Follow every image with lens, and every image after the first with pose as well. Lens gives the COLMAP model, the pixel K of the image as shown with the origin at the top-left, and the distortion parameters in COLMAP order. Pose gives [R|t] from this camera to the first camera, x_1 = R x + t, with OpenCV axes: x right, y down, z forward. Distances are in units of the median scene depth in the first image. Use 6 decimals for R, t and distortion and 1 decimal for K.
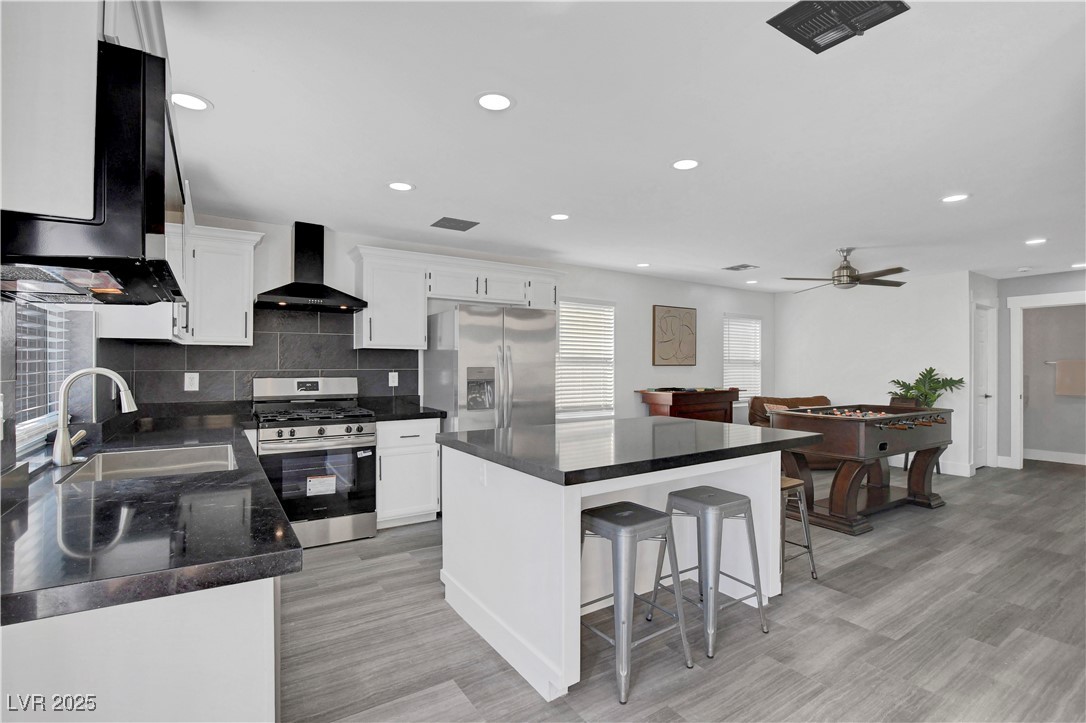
lens RADIAL K [[523.4, 0, 573.0], [0, 523.4, 364.2], [0, 0, 1]] dist [-0.002974, -0.000514]
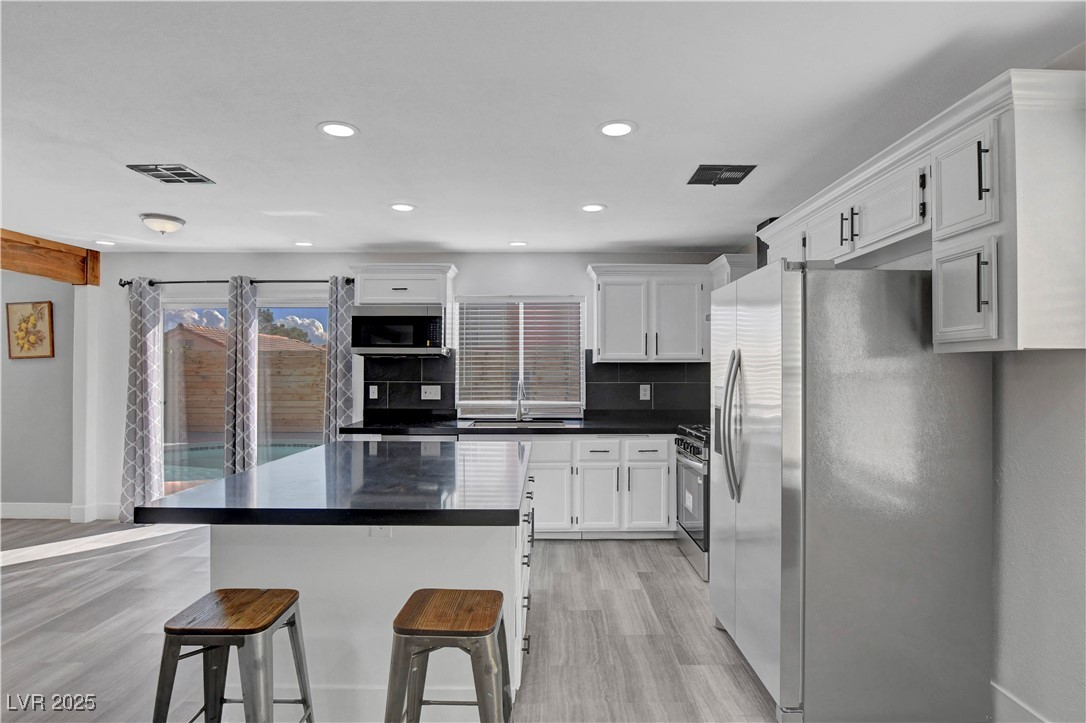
lens RADIAL K [[569.8, 0, 535.9], [0, 569.8, 366.3], [0, 0, 1]] dist [-0.006191, -0.001416]
pose [[-0.586213, -0.008117, -0.810117, 0.493349], [0.000848, 0.999943, -0.010633, -0.011211], [0.810157, -0.006920, -0.586172, 1.198953]]
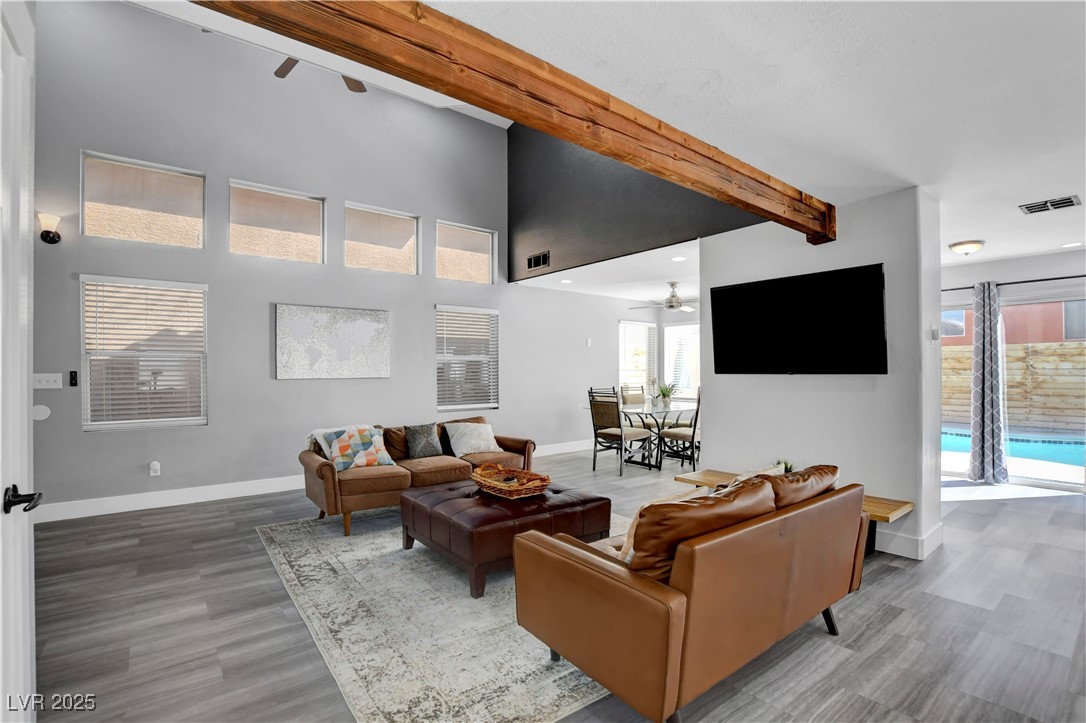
lens RADIAL K [[484.7, 0, 554.2], [0, 484.7, 371.0], [0, 0, 1]] dist [-0.035233, 0.006500]
pose [[-0.998009, 0.002163, -0.063036, 1.060147], [0.002361, 0.999992, -0.003070, 0.017249], [0.063029, -0.003213, -0.998007, 1.139281]]
